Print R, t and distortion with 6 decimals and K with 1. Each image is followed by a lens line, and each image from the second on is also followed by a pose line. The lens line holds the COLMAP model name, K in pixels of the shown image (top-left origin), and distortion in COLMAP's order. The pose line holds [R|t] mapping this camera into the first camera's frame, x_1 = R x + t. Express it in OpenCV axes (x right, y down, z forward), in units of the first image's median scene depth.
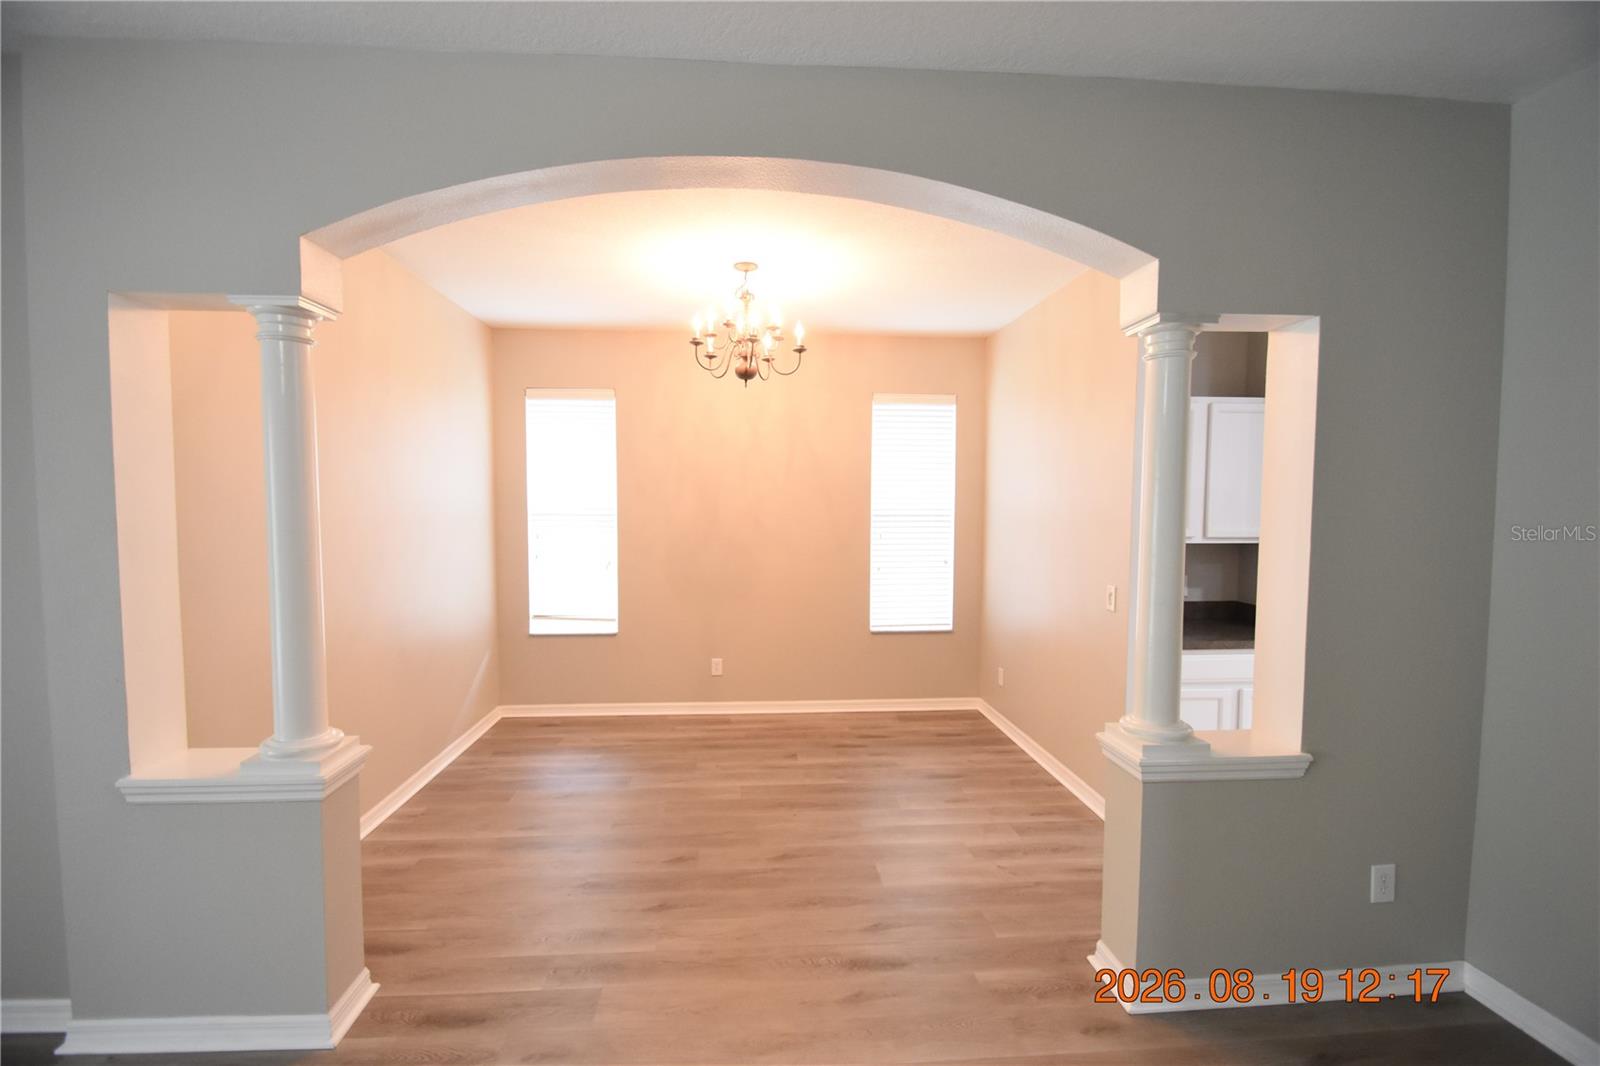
lens RADIAL K [[700.8, 0, 792.5], [0, 700.8, 541.4], [0, 0, 1]] dist [0.008864, -0.011388]
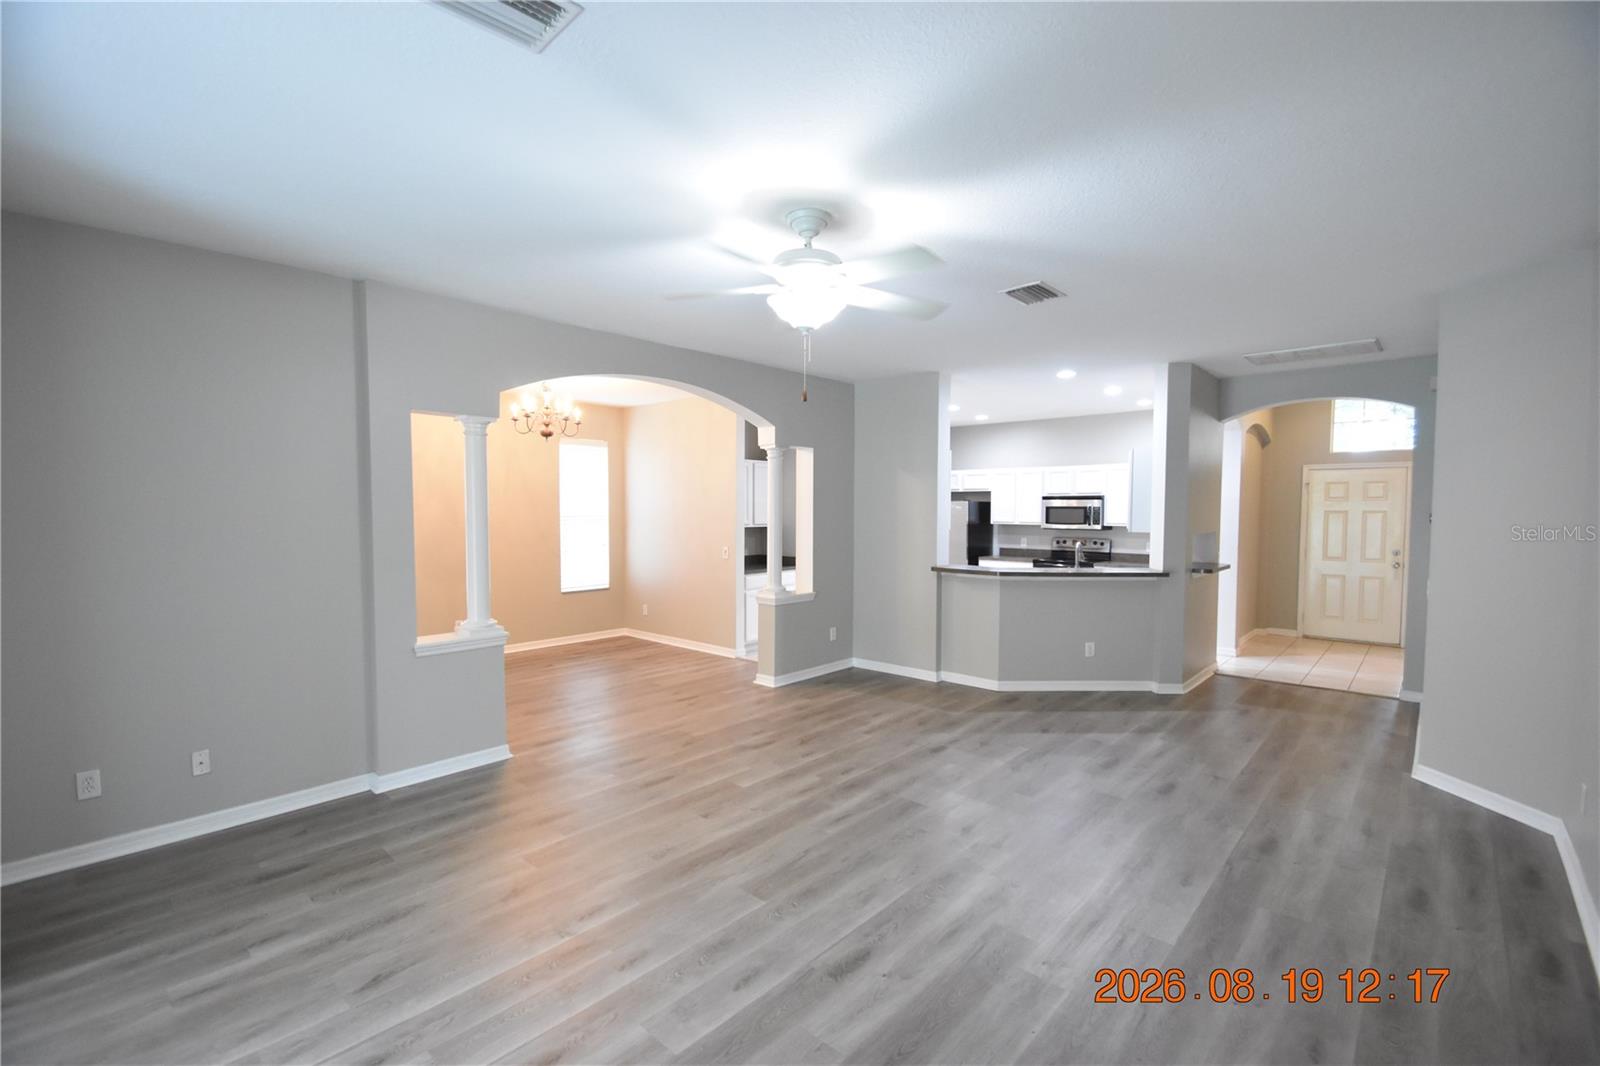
lens RADIAL K [[700.8, 0, 791.4], [0, 700.8, 539.7], [0, 0, 1]] dist [0.008864, -0.011388]
pose [[0.727913, -0.032773, 0.684886, -0.638192], [0.037763, 0.999257, 0.007681, 0.023401], [-0.684629, 0.020272, 0.728610, -0.518265]]
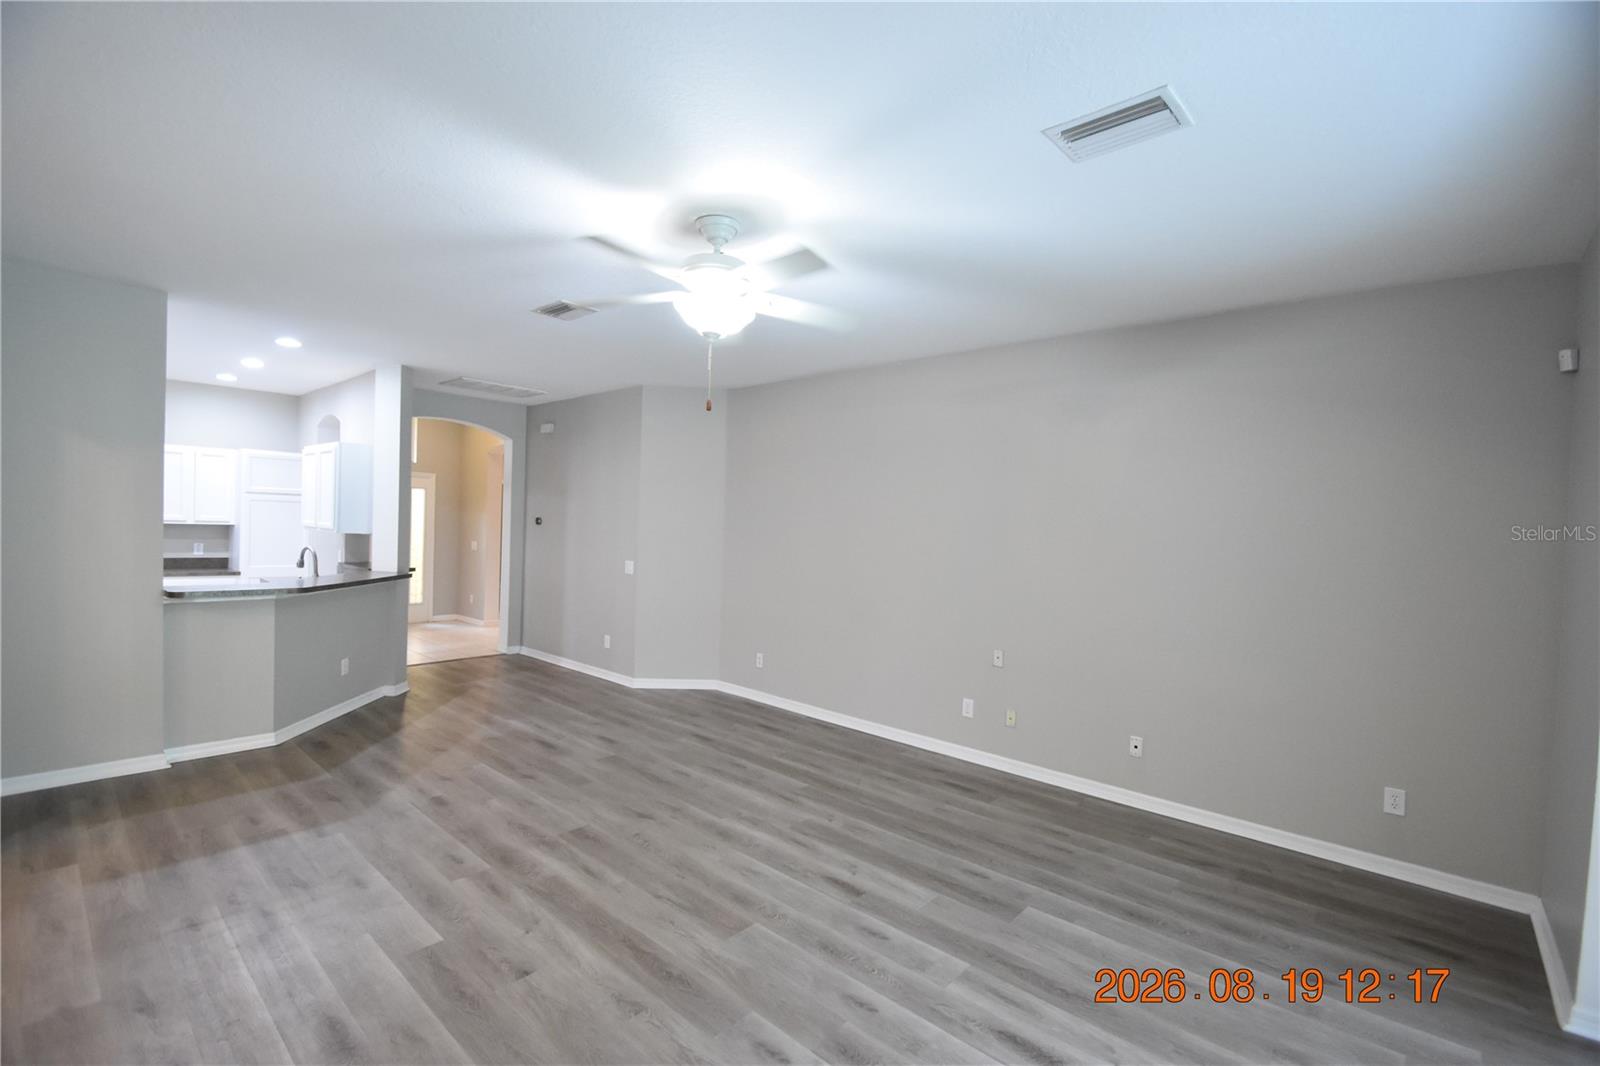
lens RADIAL K [[700.8, 0, 793.3], [0, 700.8, 543.4], [0, 0, 1]] dist [0.008864, -0.011388]
pose [[-0.694572, -0.048976, 0.717755, -0.683221], [0.002205, 0.997531, 0.070200, -0.022932], [-0.719420, 0.050341, -0.692748, 0.301712]]
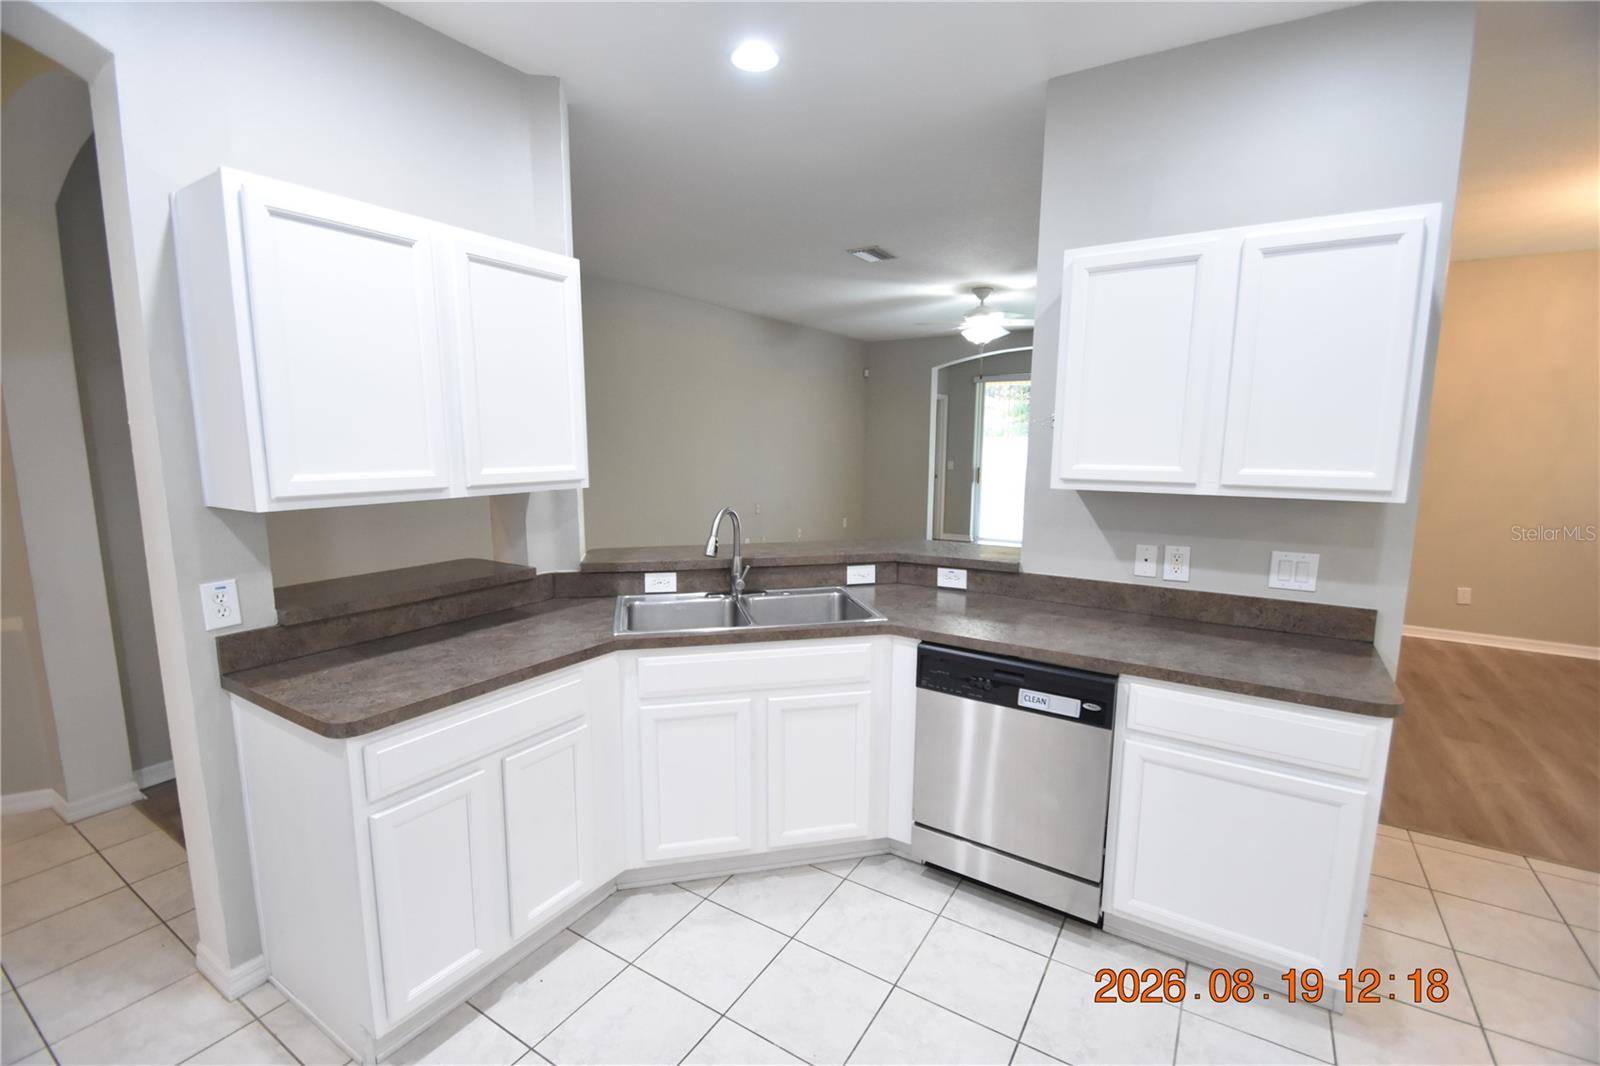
lens RADIAL K [[700.8, 0, 789.1], [0, 700.8, 542.8], [0, 0, 1]] dist [0.008864, -0.011388]
pose [[-0.600058, 0.117403, -0.791295, 1.091722], [-0.047954, 0.982114, 0.182079, -0.017480], [0.798518, 0.147204, -0.583695, 0.453288]]
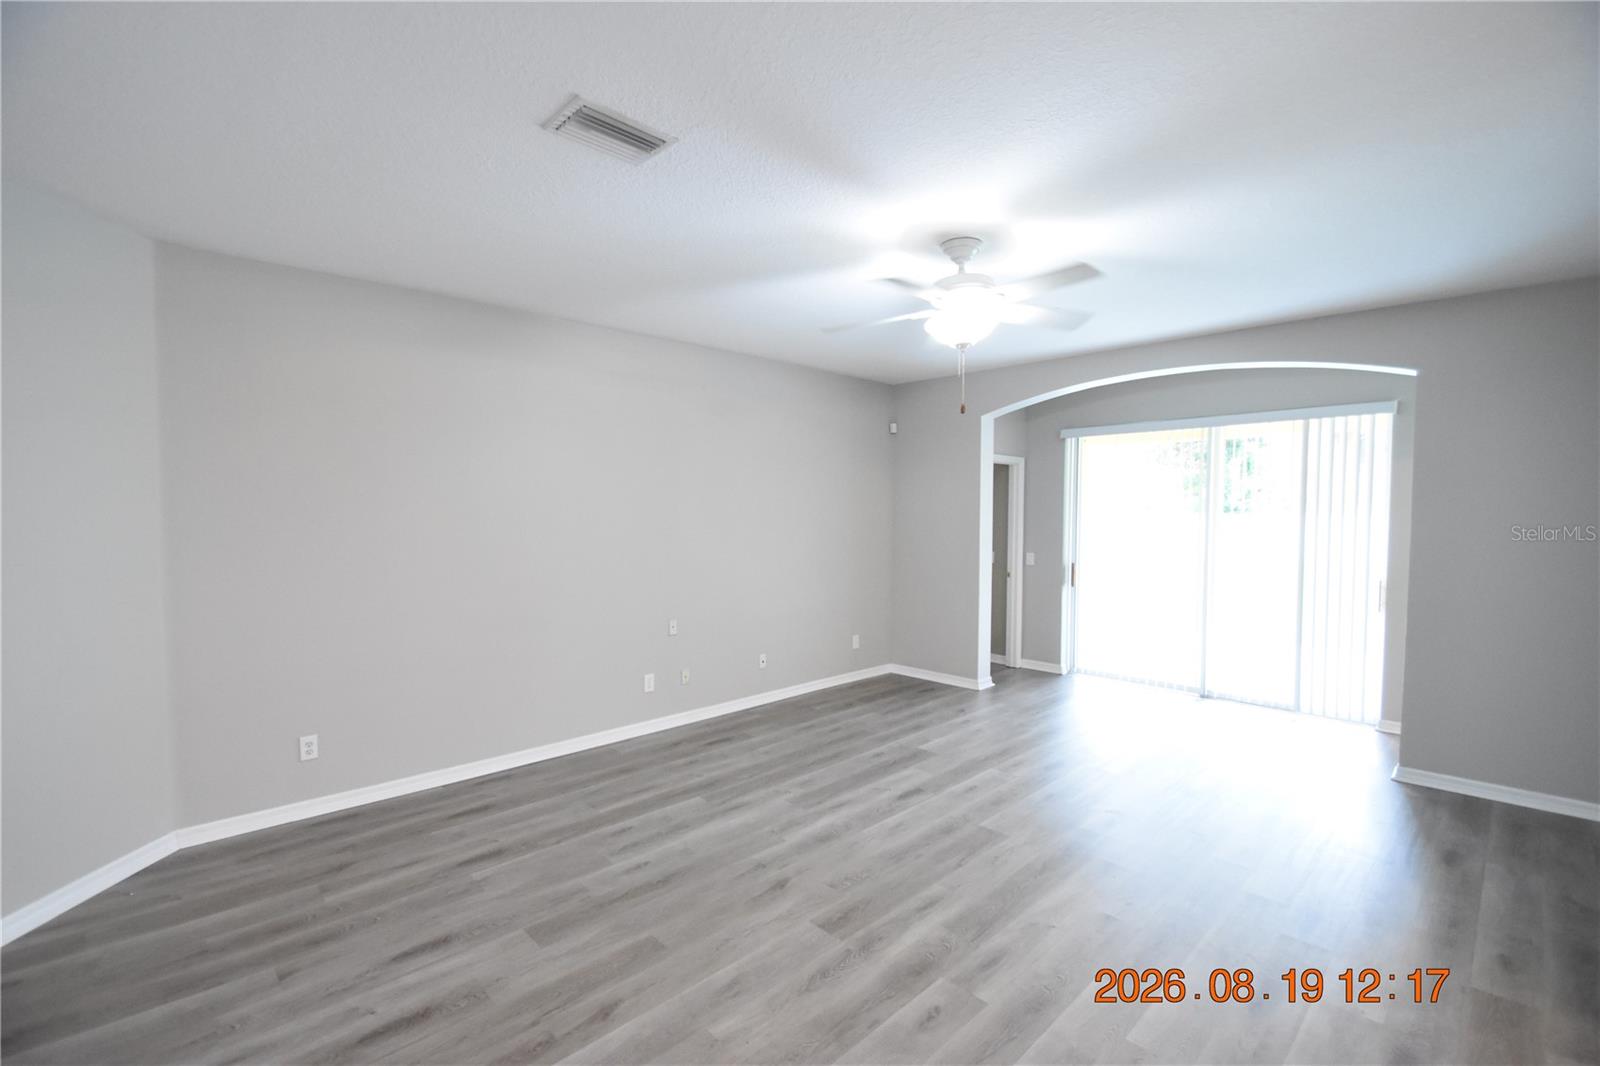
lens RADIAL K [[700.8, 0, 791.2], [0, 700.8, 539.0], [0, 0, 1]] dist [0.008864, -0.011388]
pose [[-0.768225, 0.021988, -0.639802, 0.369331], [-0.039772, 0.995840, 0.081980, -0.024161], [0.638943, 0.088426, -0.764155, 0.352399]]
